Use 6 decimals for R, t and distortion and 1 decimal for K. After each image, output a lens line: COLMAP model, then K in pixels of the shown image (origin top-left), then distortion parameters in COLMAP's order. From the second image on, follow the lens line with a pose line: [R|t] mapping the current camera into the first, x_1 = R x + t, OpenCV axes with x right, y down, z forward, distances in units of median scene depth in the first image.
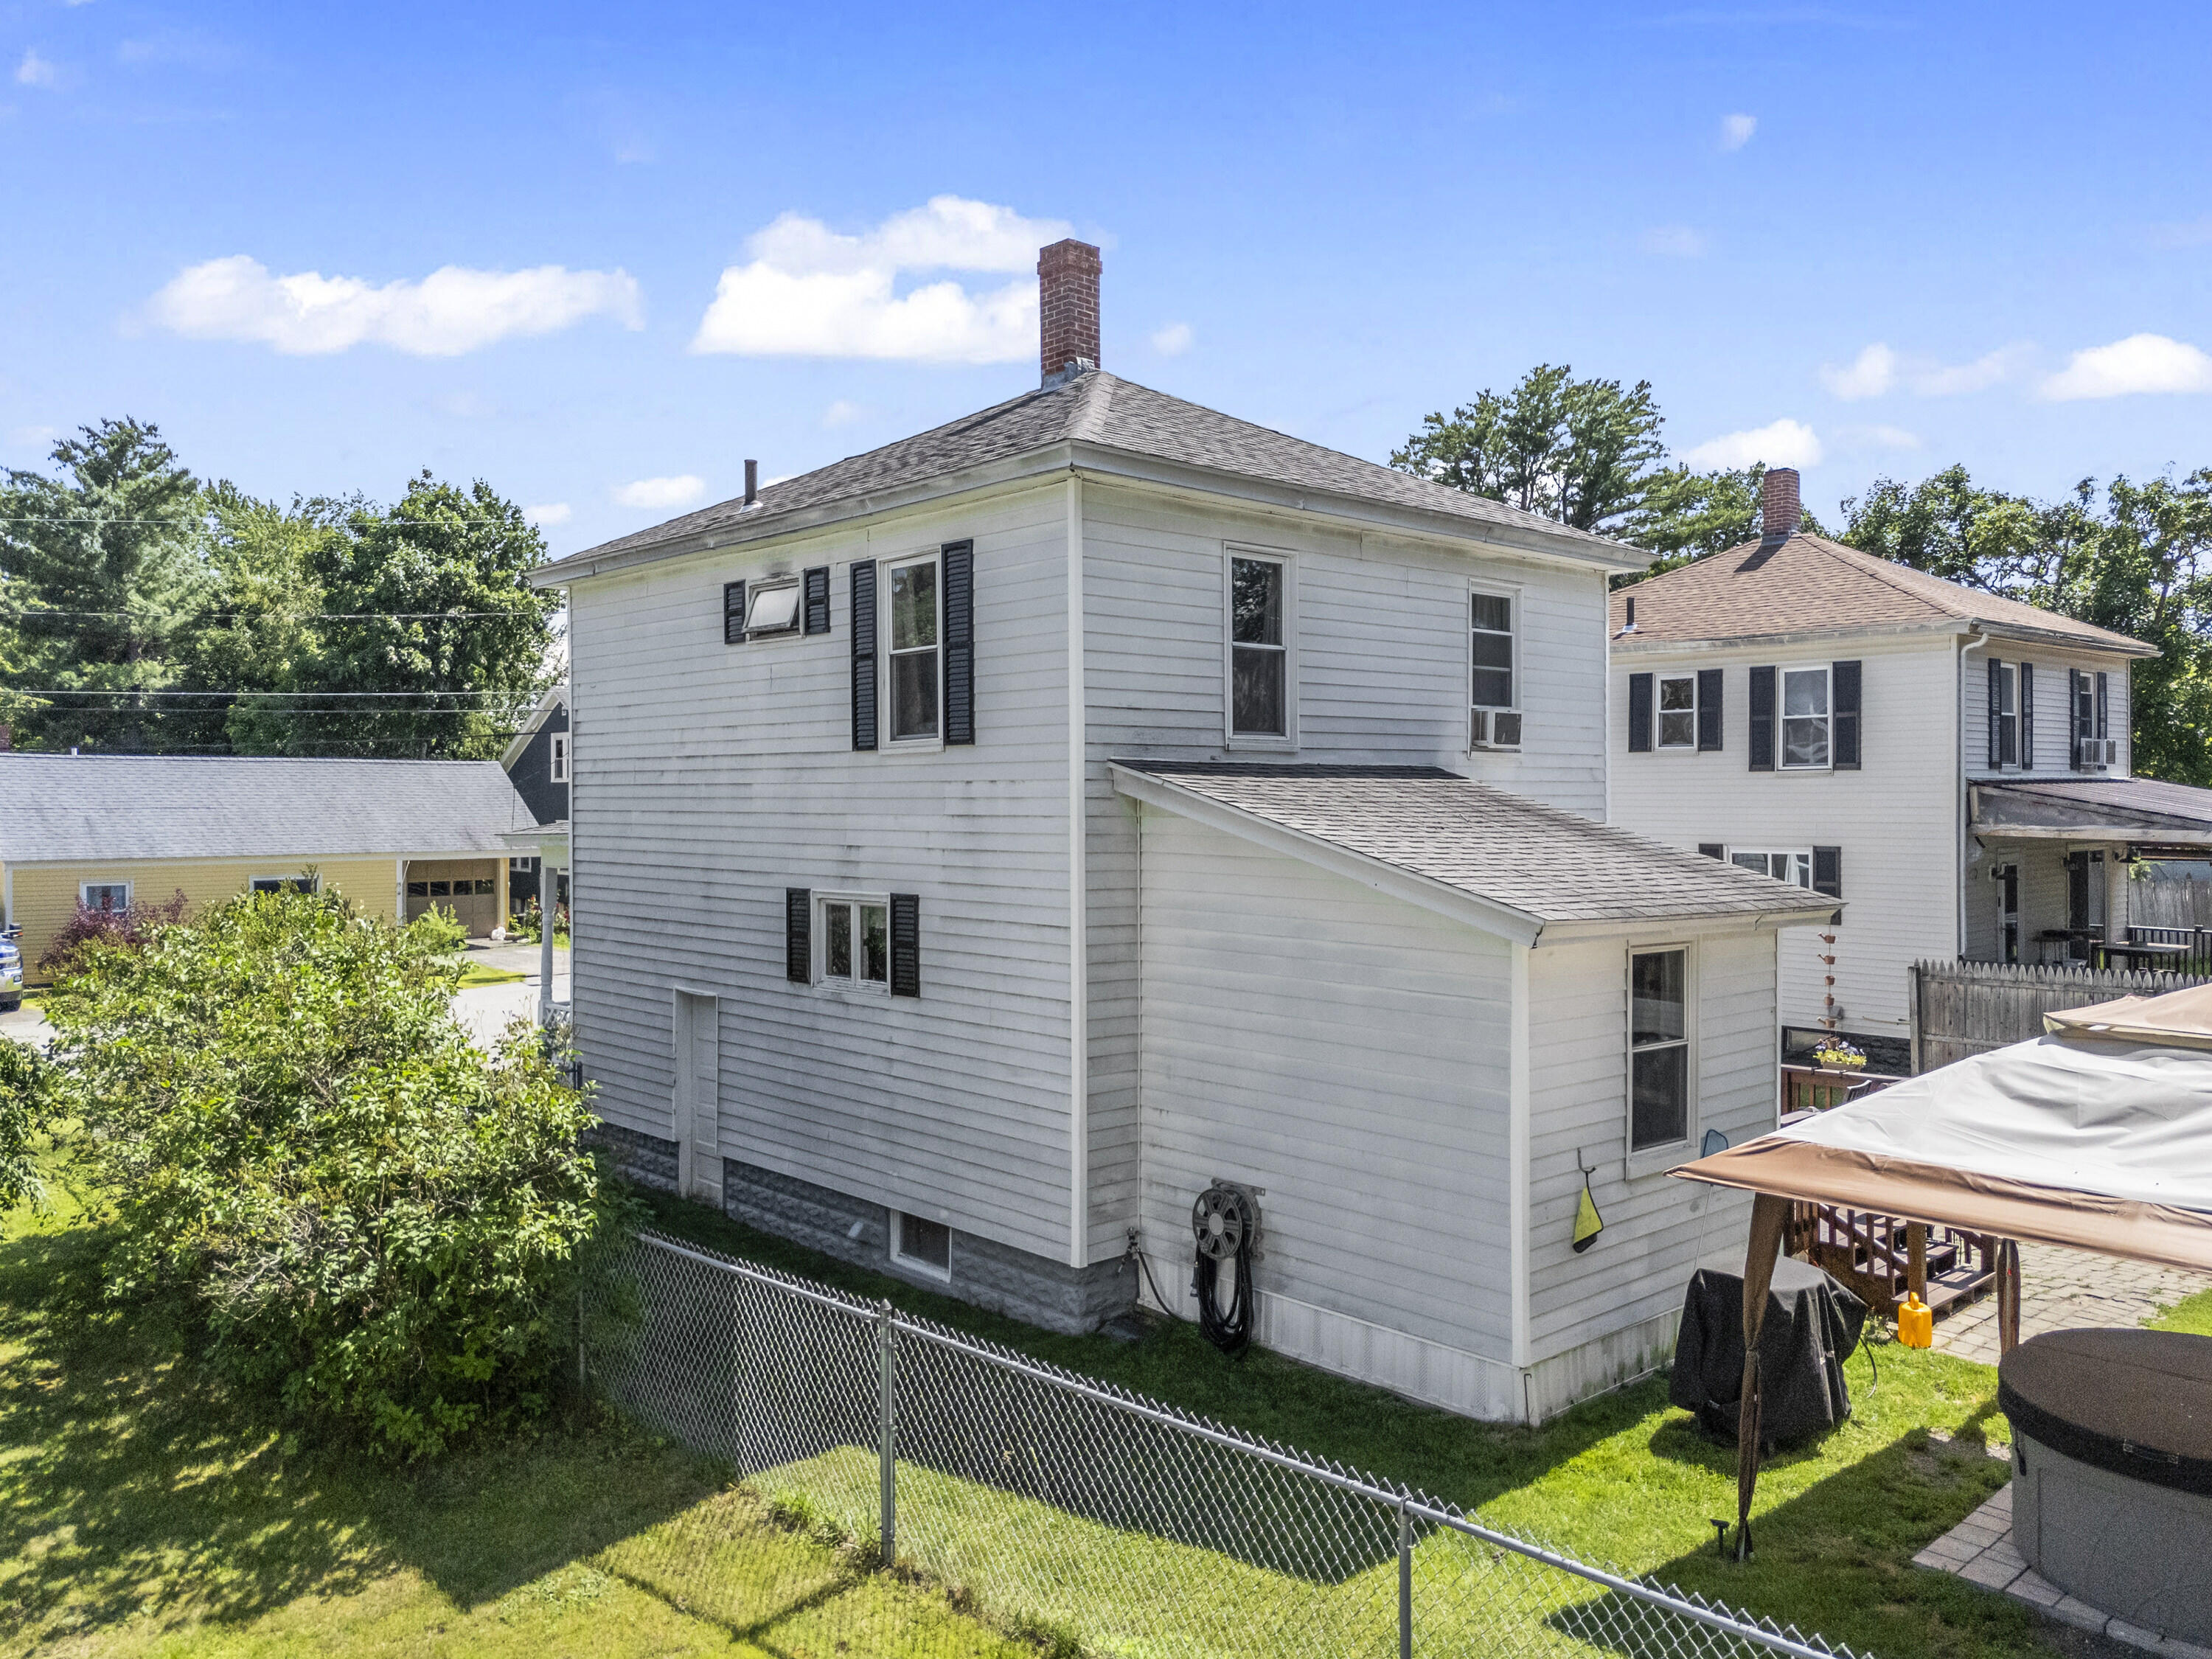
lens RADIAL K [[1637.1, 0, 1106.0], [0, 1637.1, 829.5], [0, 0, 1]] dist [0.043554, -0.016615]
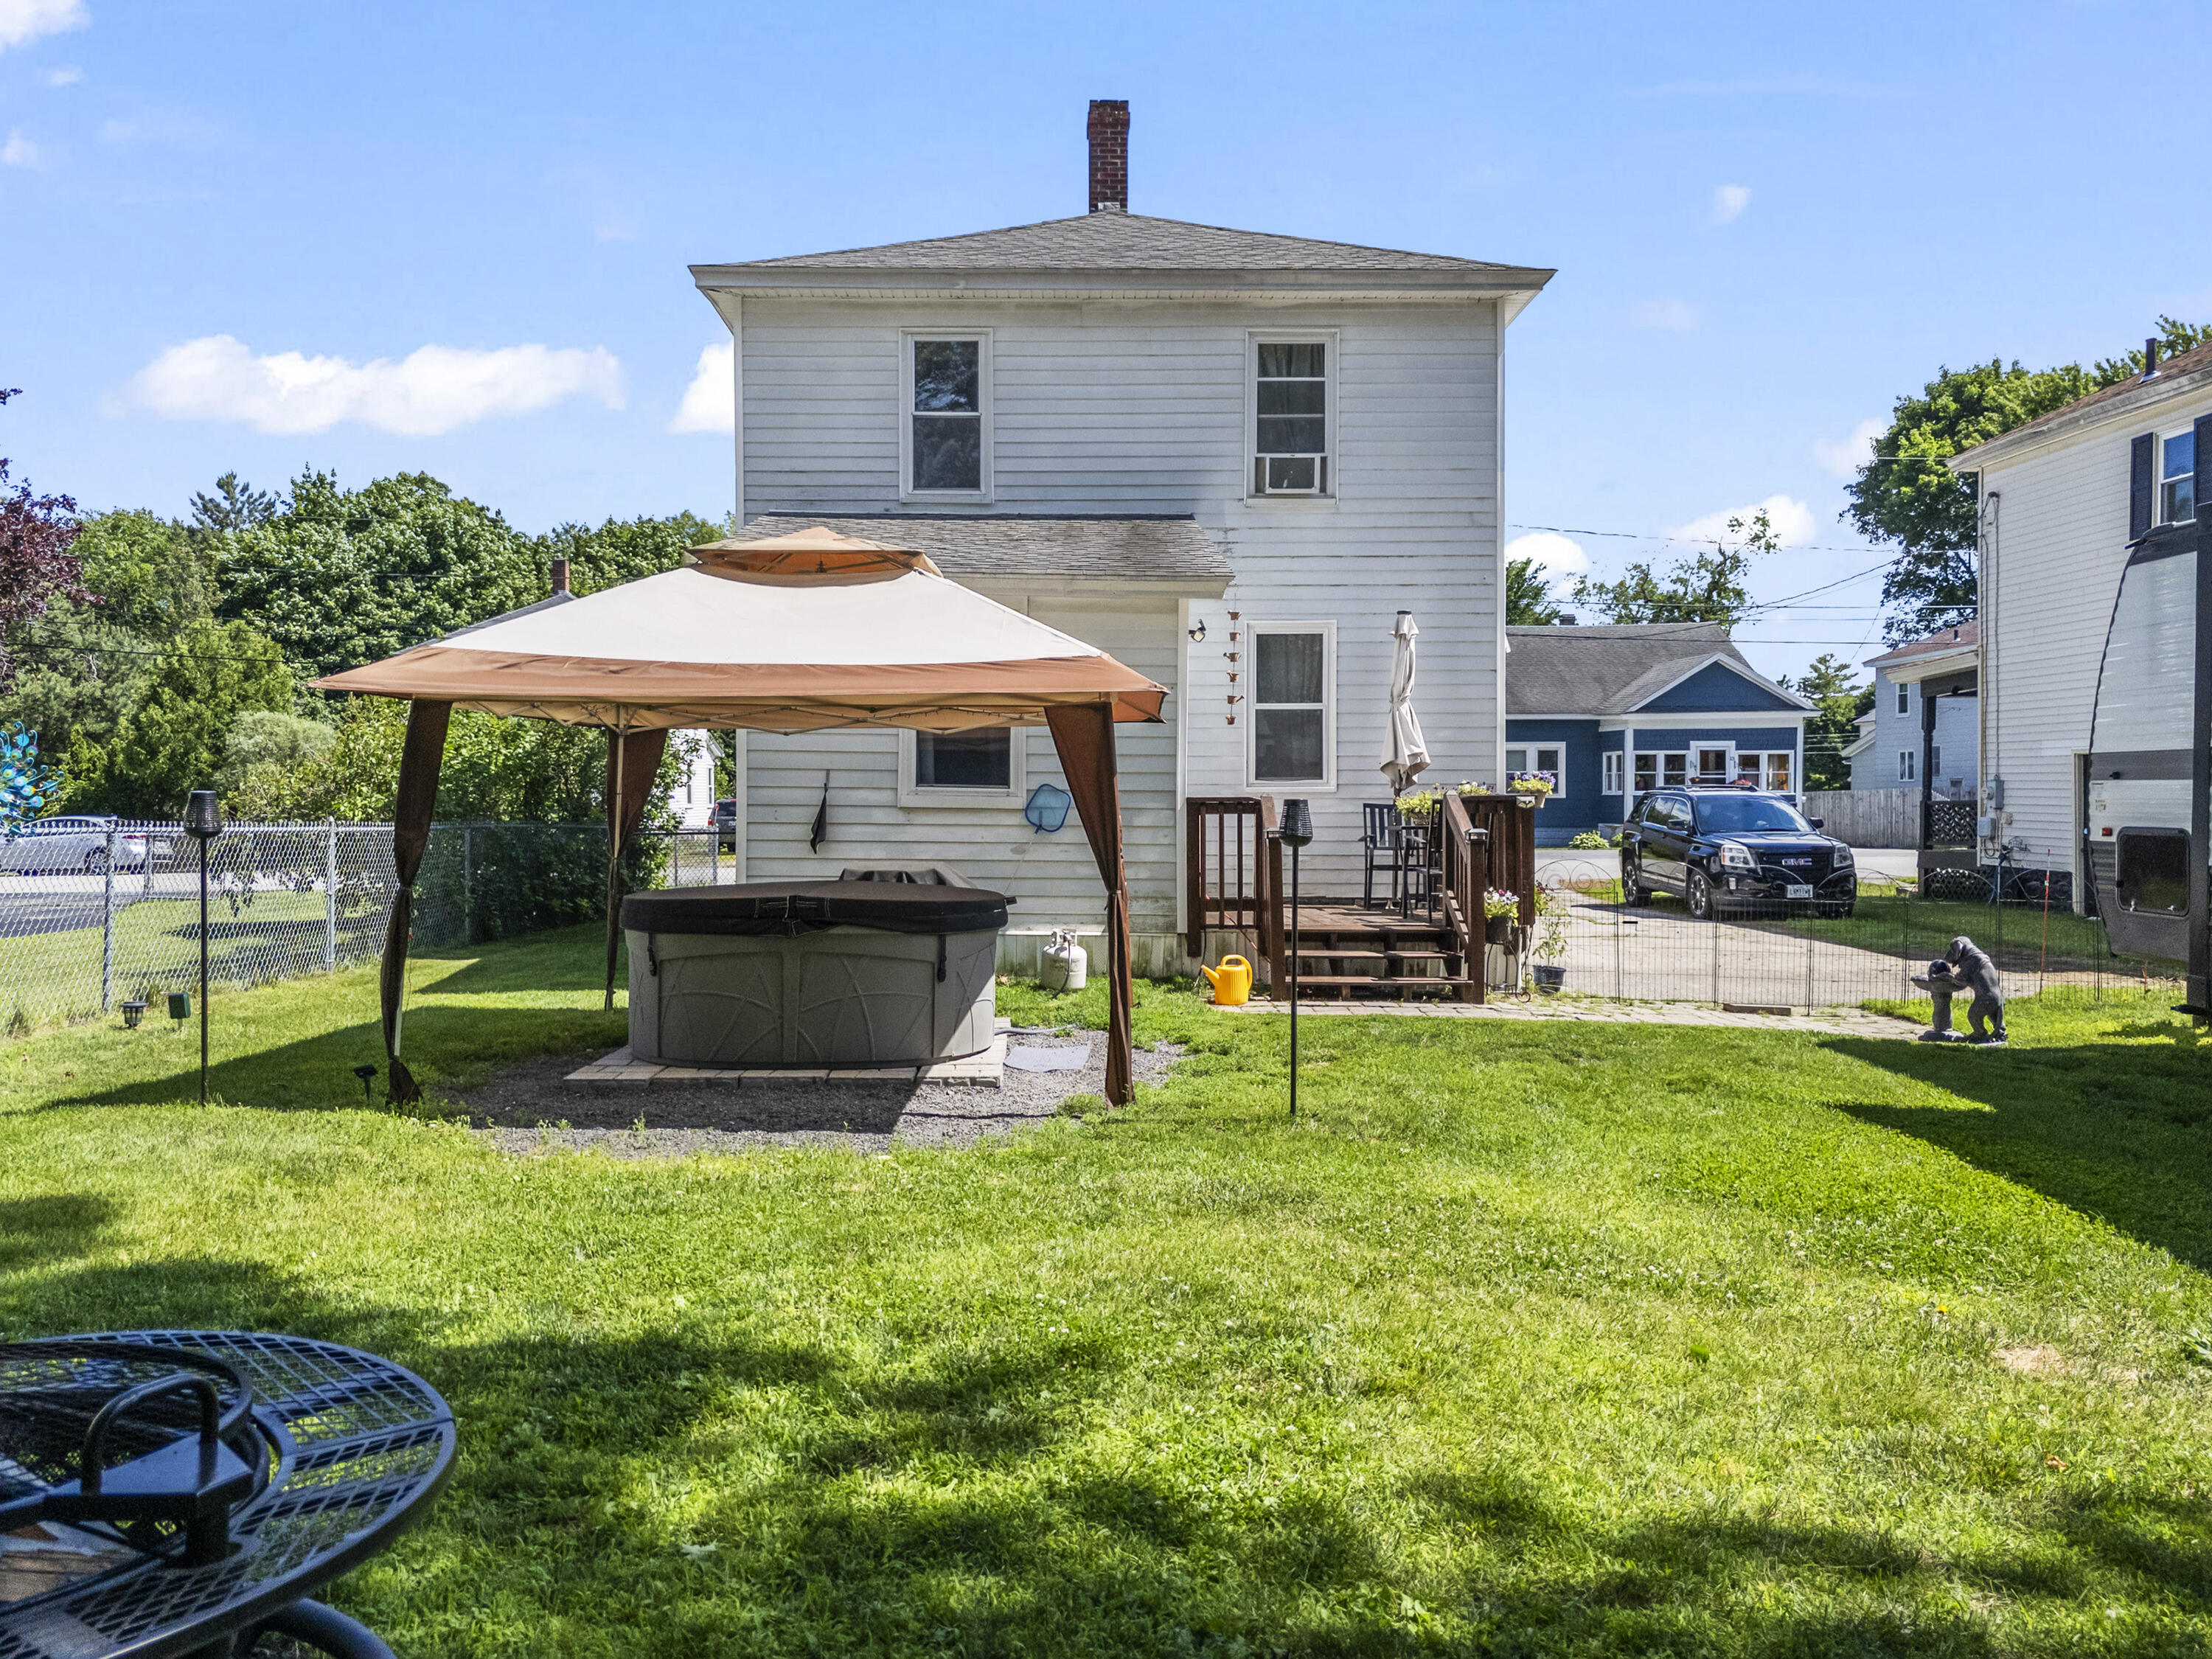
lens RADIAL K [[1642.4, 0, 1057.3], [0, 1642.4, 817.2], [0, 0, 1]] dist [0.057430, -0.070414]
pose [[0.727993, 0.015341, -0.685413, 0.932389], [-0.015931, 0.999858, 0.005458, 0.163153], [0.685400, 0.006946, 0.728134, 0.186642]]
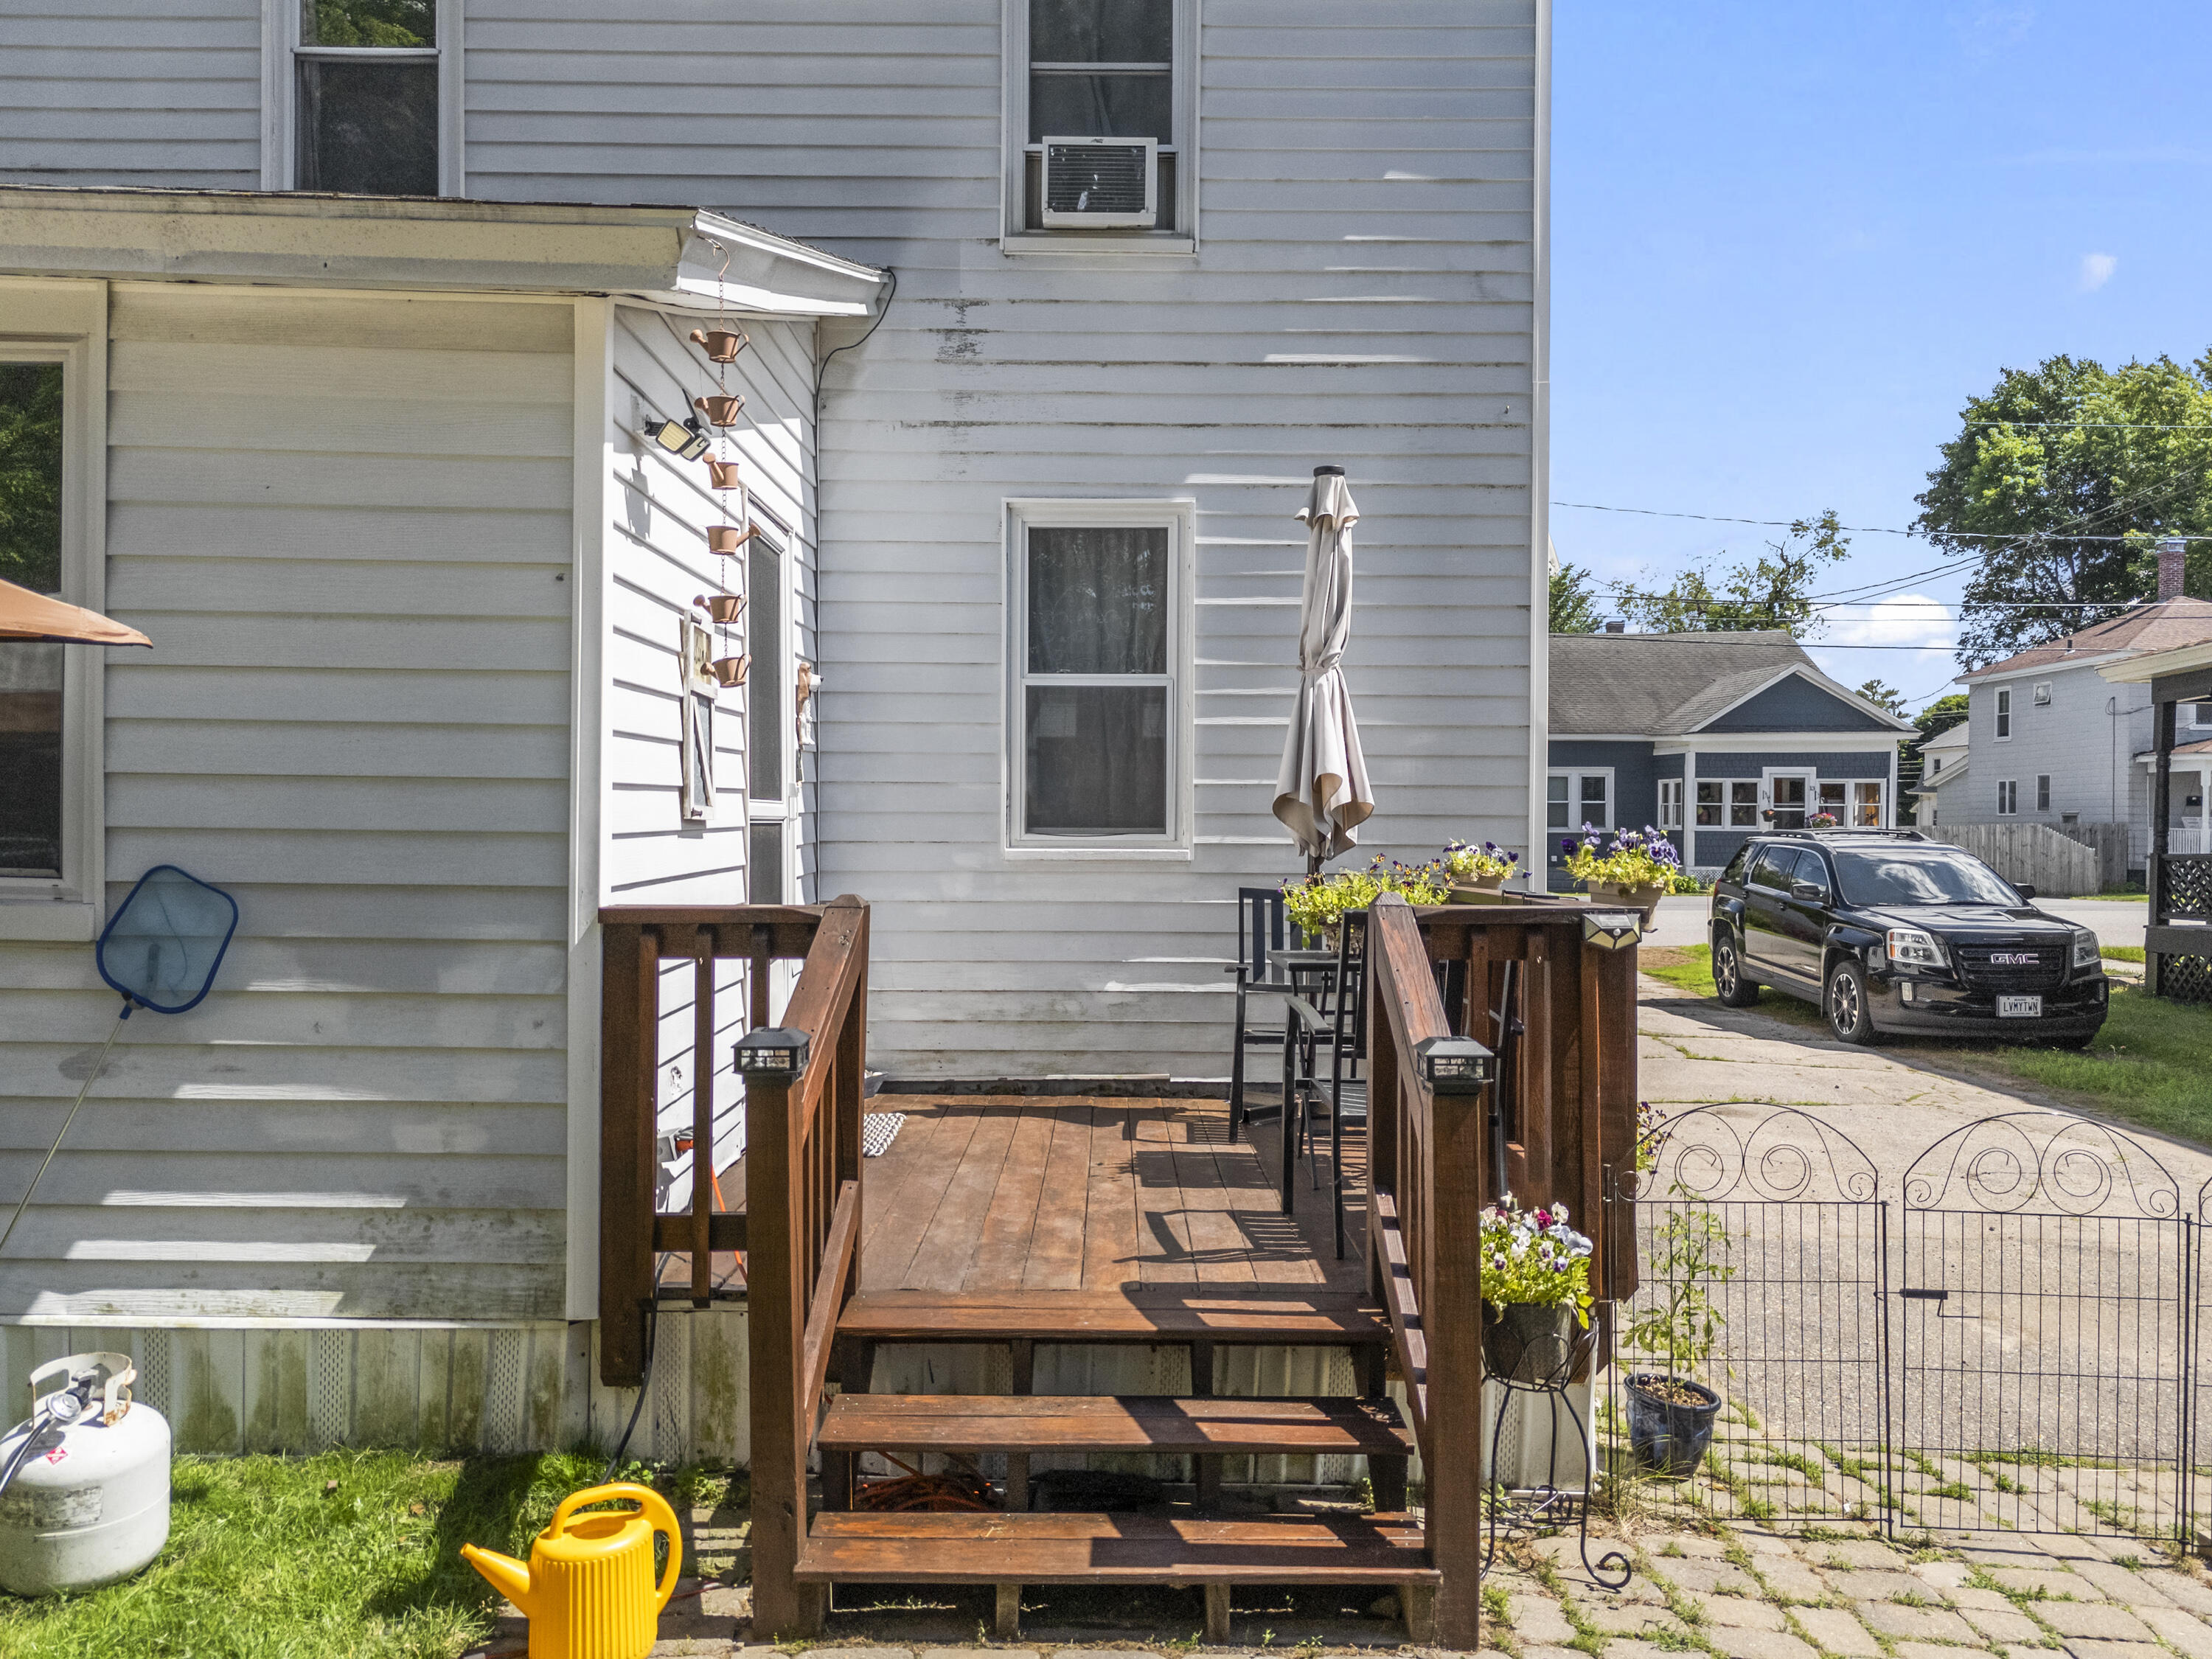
lens RADIAL K [[1623.1, 0, 1116.9], [0, 1623.1, 819.3], [0, 0, 1]] dist [0.064562, -0.067266]
pose [[0.734380, 0.012232, -0.678628, 0.635183], [-0.023099, 0.999709, -0.006977, 0.139548], [0.678345, 0.020799, 0.734449, 0.740015]]
